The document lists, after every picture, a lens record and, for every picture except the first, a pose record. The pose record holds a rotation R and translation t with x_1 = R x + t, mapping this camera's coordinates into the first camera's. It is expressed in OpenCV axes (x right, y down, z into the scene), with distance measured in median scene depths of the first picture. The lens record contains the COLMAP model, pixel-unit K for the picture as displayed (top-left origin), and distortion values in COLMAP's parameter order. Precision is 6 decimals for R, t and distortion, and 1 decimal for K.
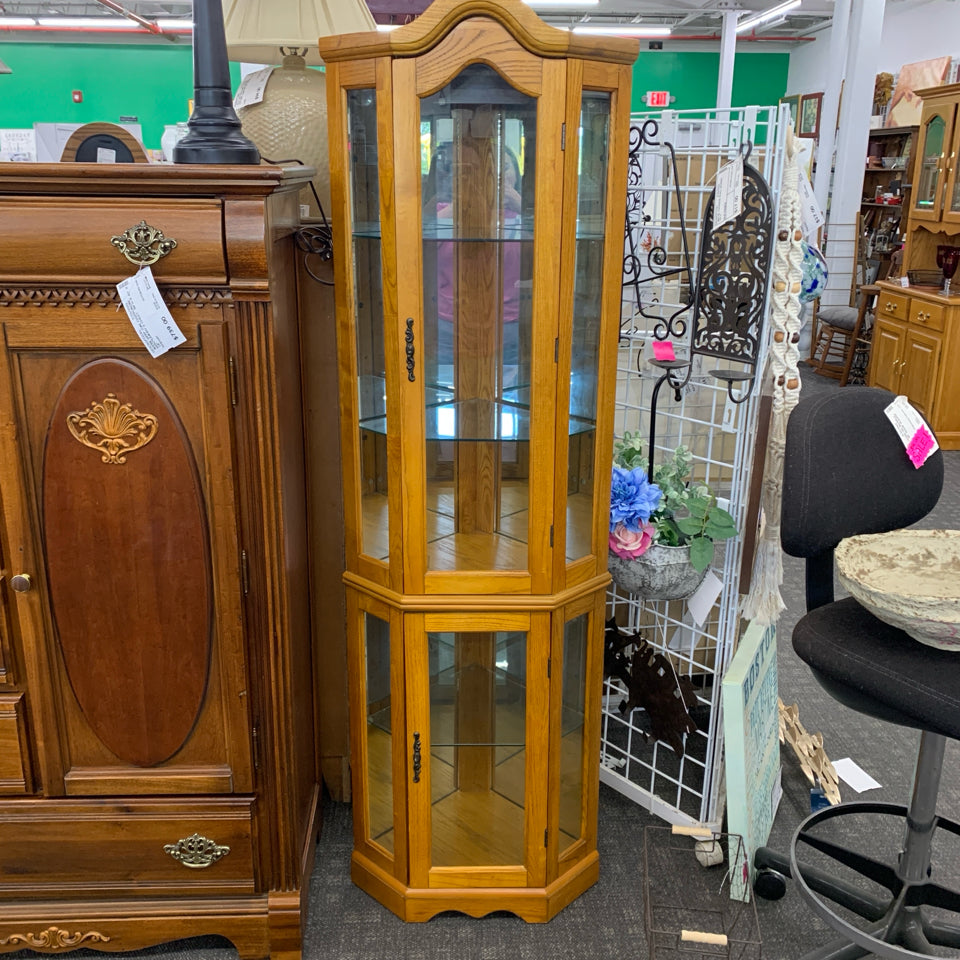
lens RADIAL K [[1001.3, 0, 478.8], [0, 1001.3, 459.4], [0, 0, 1]] dist [0.006618, 0.000000]
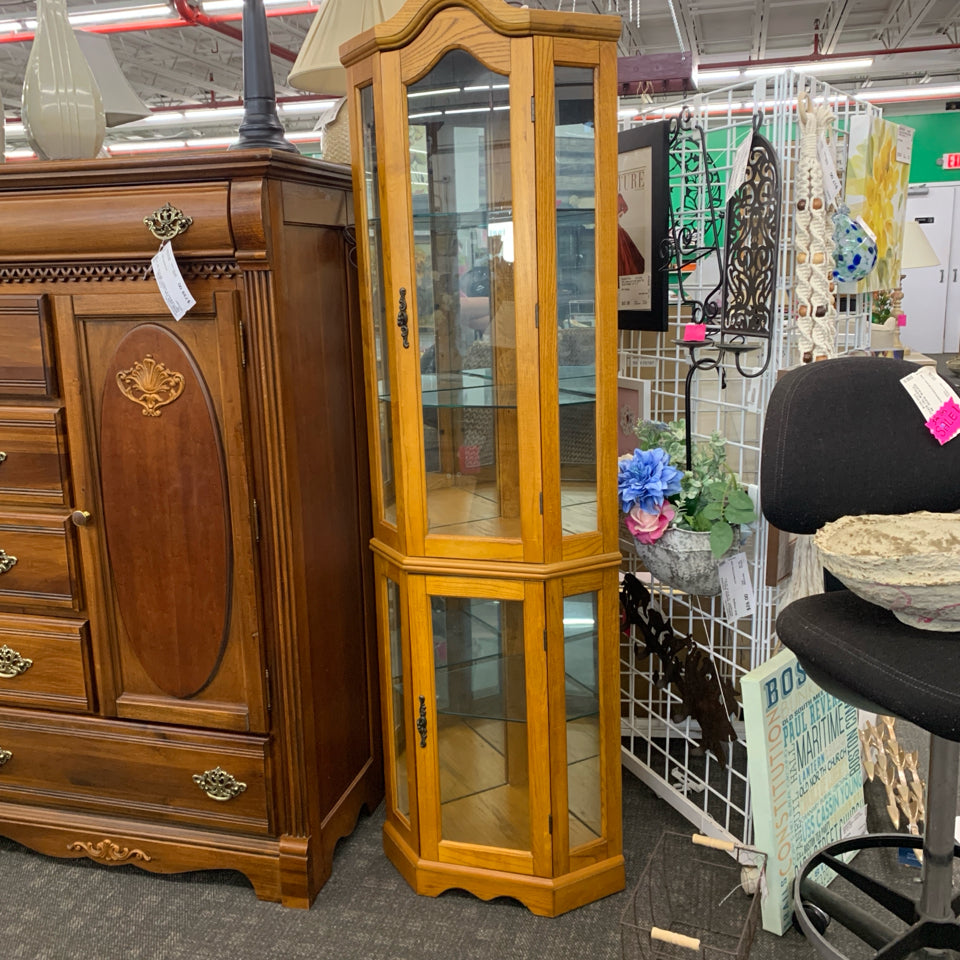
lens RADIAL K [[1001.3, 0, 474.2], [0, 1001.3, 449.7], [0, 0, 1]] dist [0.006618, 0.000000]
pose [[0.951580, 0.020111, -0.306742, 0.305409], [-0.050073, 0.994671, -0.090124, 0.113158], [0.303294, 0.101120, 0.947516, 0.016911]]
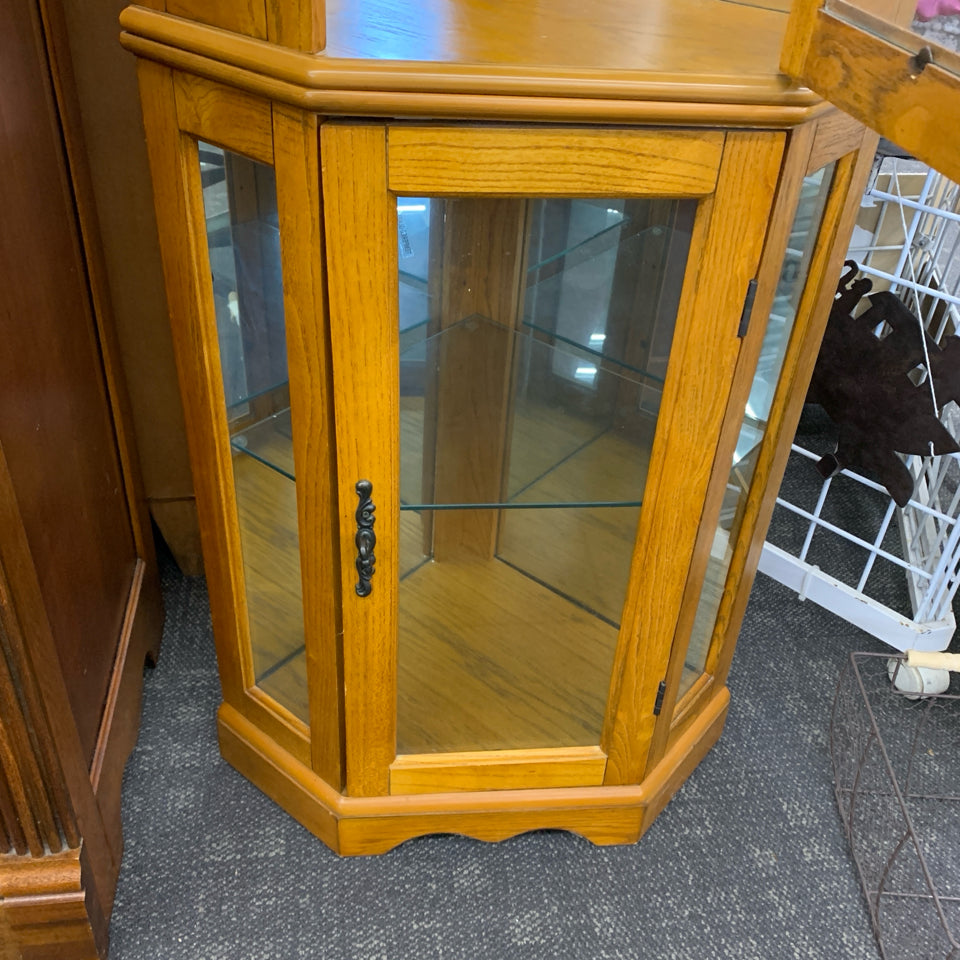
lens RADIAL K [[1001.3, 0, 473.5], [0, 1001.3, 461.7], [0, 0, 1]] dist [0.006618, 0.000000]
pose [[0.995576, -0.007212, 0.093680, -0.057506], [-0.022914, 0.948308, 0.316522, 0.150942], [-0.091121, -0.317268, 0.943948, 0.663197]]
